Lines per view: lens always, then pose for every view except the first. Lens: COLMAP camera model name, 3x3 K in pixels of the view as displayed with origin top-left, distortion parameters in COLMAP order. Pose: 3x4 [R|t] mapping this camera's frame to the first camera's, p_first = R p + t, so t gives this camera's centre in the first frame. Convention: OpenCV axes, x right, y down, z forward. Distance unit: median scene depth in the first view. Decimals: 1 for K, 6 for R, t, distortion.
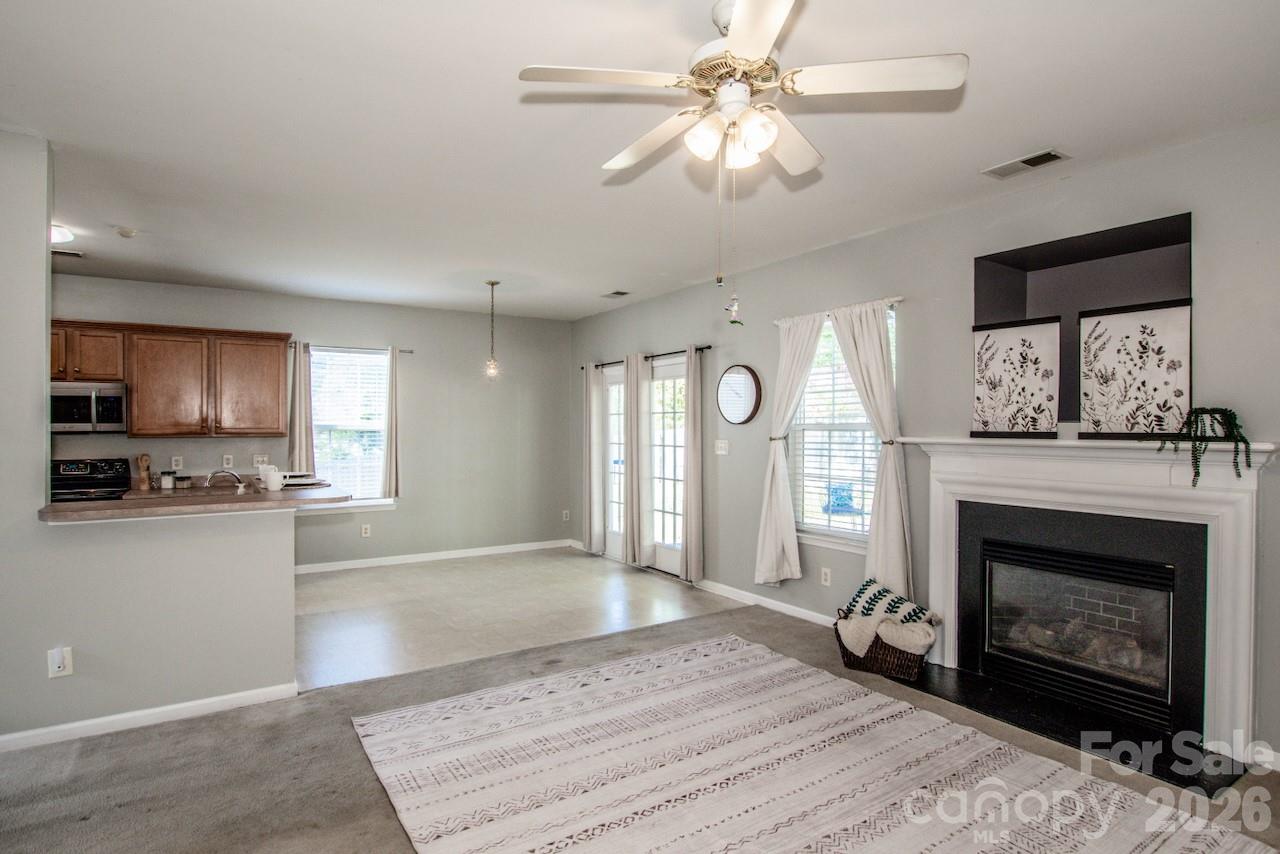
lens RADIAL K [[661.1, 0, 651.3], [0, 661.1, 427.1], [0, 0, 1]] dist [-0.014901, -0.002481]
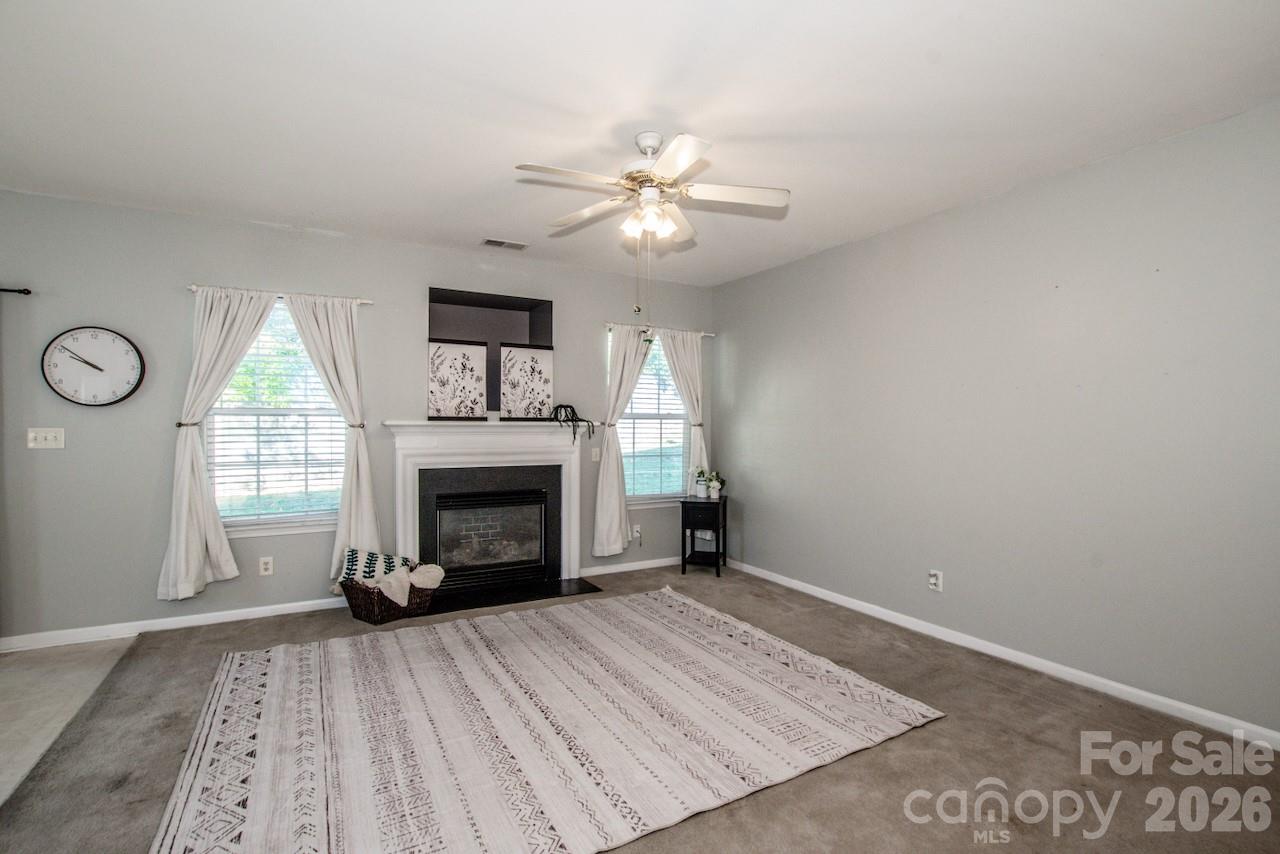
lens RADIAL K [[581.8, 0, 629.6], [0, 581.8, 429.2], [0, 0, 1]] dist [-0.032801, 0.003087]
pose [[0.086749, -0.012349, 0.996154, -0.703494], [-0.004577, 0.999908, 0.012794, 0.016799], [-0.996220, -0.005669, 0.086685, 0.530518]]
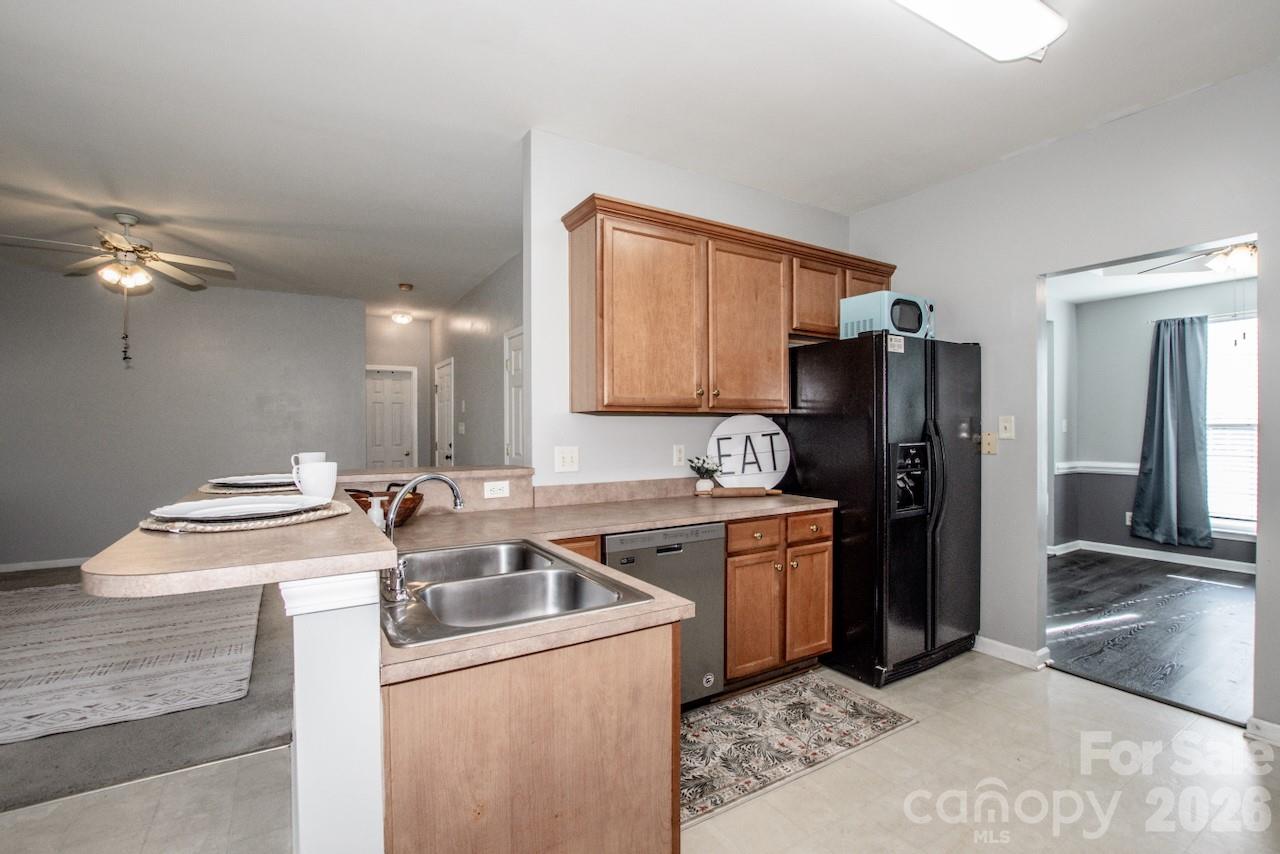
lens RADIAL K [[581.8, 0, 652.7], [0, 581.8, 427.2], [0, 0, 1]] dist [-0.032801, 0.003087]
pose [[-0.999559, 0.001598, 0.029640, -0.966090], [0.001586, 0.999999, -0.000435, 0.043483], [-0.029641, -0.000387, -0.999561, 1.625838]]
